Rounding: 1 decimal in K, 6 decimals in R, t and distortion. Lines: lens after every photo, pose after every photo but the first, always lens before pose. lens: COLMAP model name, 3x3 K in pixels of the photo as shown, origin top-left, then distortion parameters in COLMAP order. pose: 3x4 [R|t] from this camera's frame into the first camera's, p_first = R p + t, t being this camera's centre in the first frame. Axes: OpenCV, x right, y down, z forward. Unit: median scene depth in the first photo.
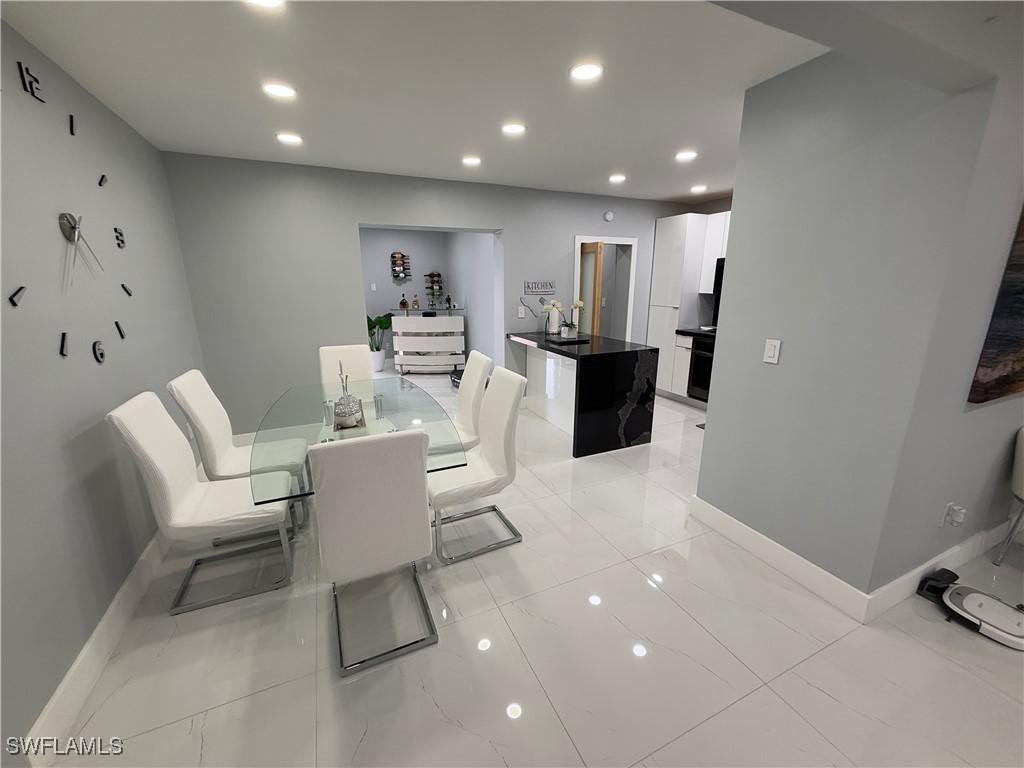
lens RADIAL K [[411.1, 0, 511.2], [0, 411.1, 385.3], [0, 0, 1]] dist [-0.002204, -0.000467]
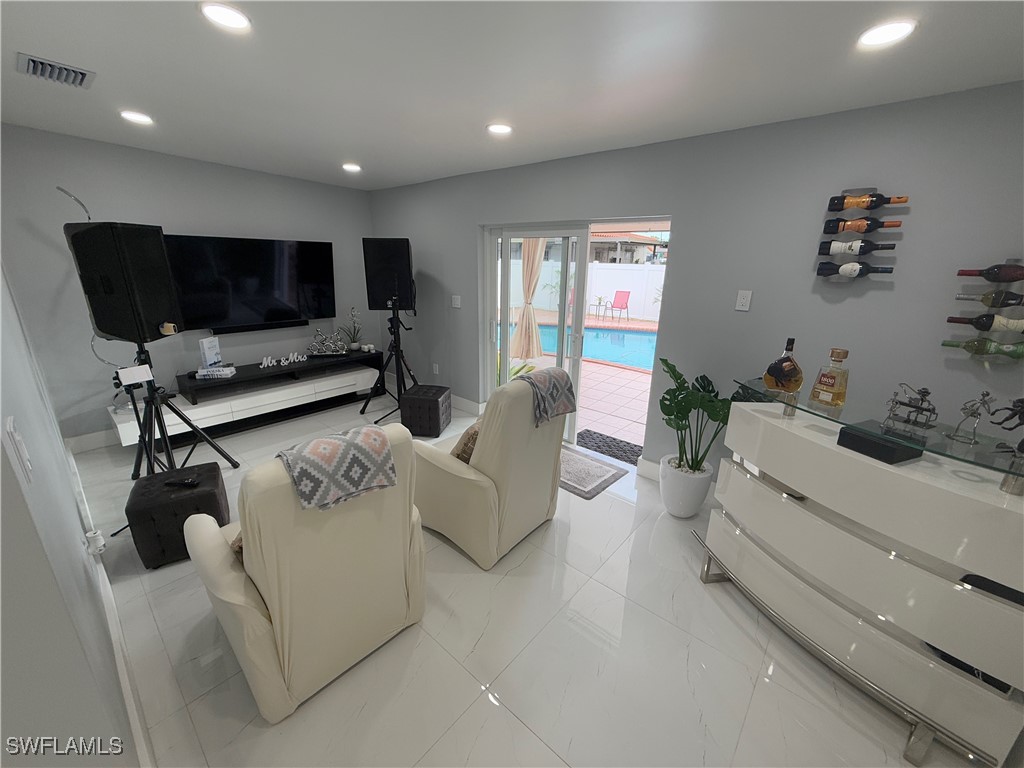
lens RADIAL K [[411.1, 0, 521.4], [0, 411.1, 386.5], [0, 0, 1]] dist [-0.002204, -0.000467]
pose [[0.429140, 0.274865, -0.860400, -0.091830], [-0.250427, 0.951436, 0.179042, -0.181801], [0.867828, 0.138633, 0.477133, 0.669662]]
